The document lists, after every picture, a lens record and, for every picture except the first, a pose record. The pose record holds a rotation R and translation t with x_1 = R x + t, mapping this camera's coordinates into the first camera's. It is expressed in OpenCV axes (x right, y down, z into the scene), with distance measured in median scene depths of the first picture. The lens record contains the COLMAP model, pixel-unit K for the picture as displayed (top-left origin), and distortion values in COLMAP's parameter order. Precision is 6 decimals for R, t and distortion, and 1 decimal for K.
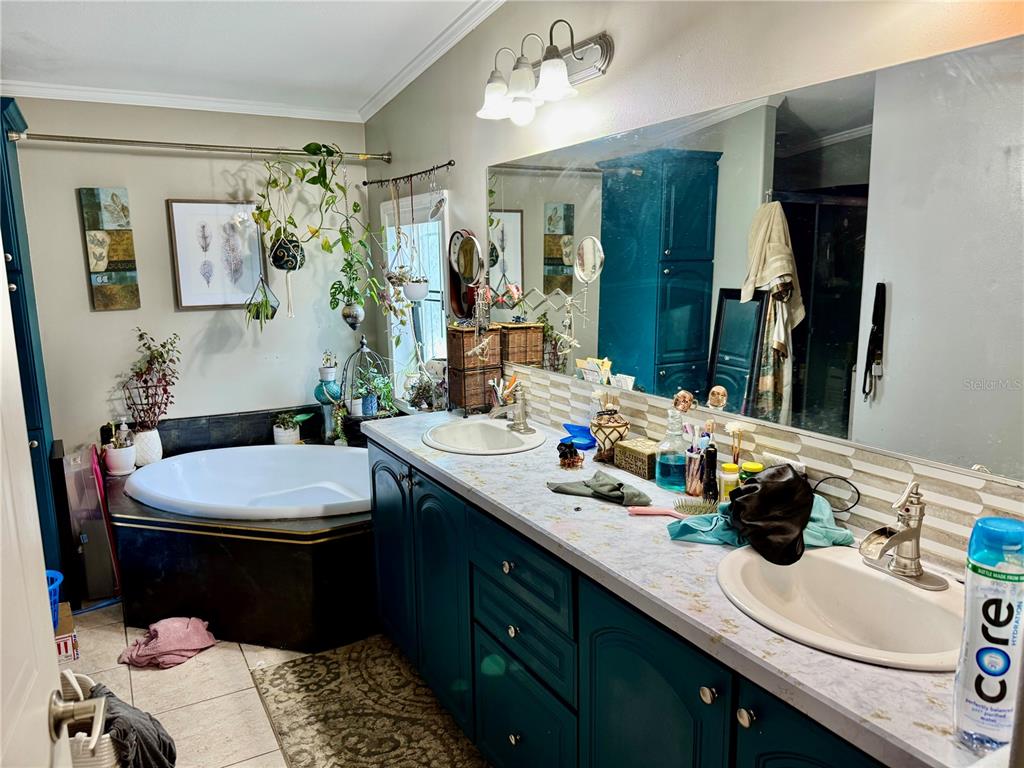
lens RADIAL K [[716.8, 0, 512.5], [0, 716.8, 386.8], [0, 0, 1]] dist [0.044853, -0.066775]
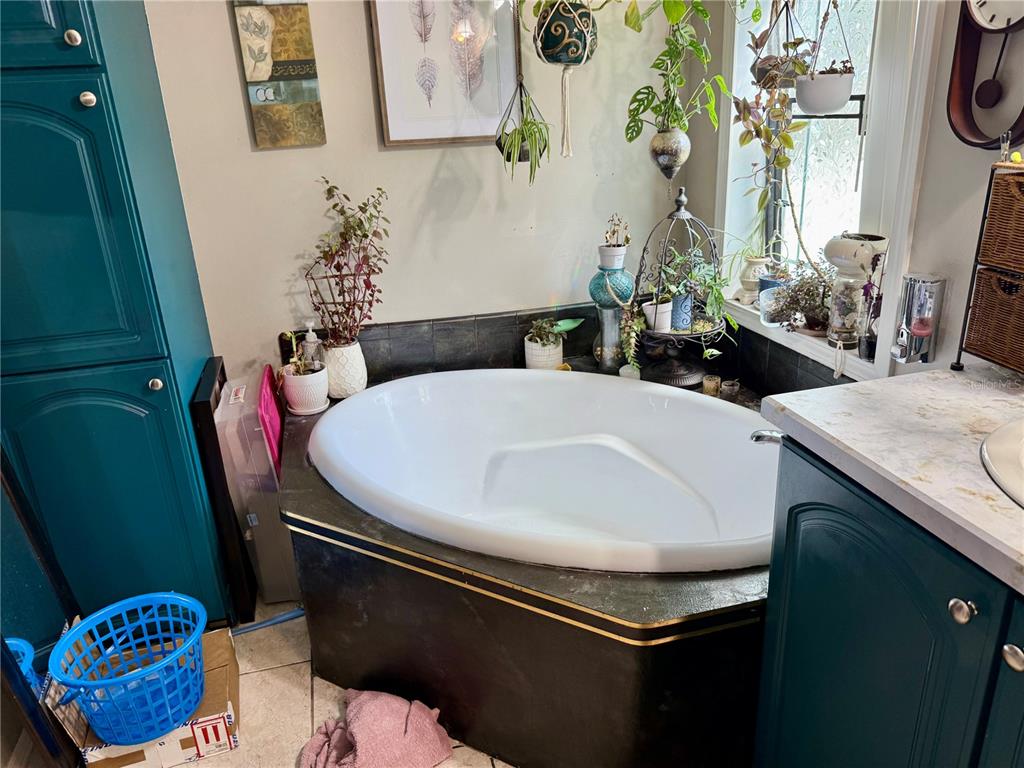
lens RADIAL K [[716.8, 0, 513.0], [0, 716.8, 382.7], [0, 0, 1]] dist [0.044853, -0.066775]
pose [[0.963652, 0.065408, -0.259029, -0.190632], [-0.015290, 0.981480, 0.190952, -0.030170], [0.266721, -0.180051, 0.946806, 0.424996]]
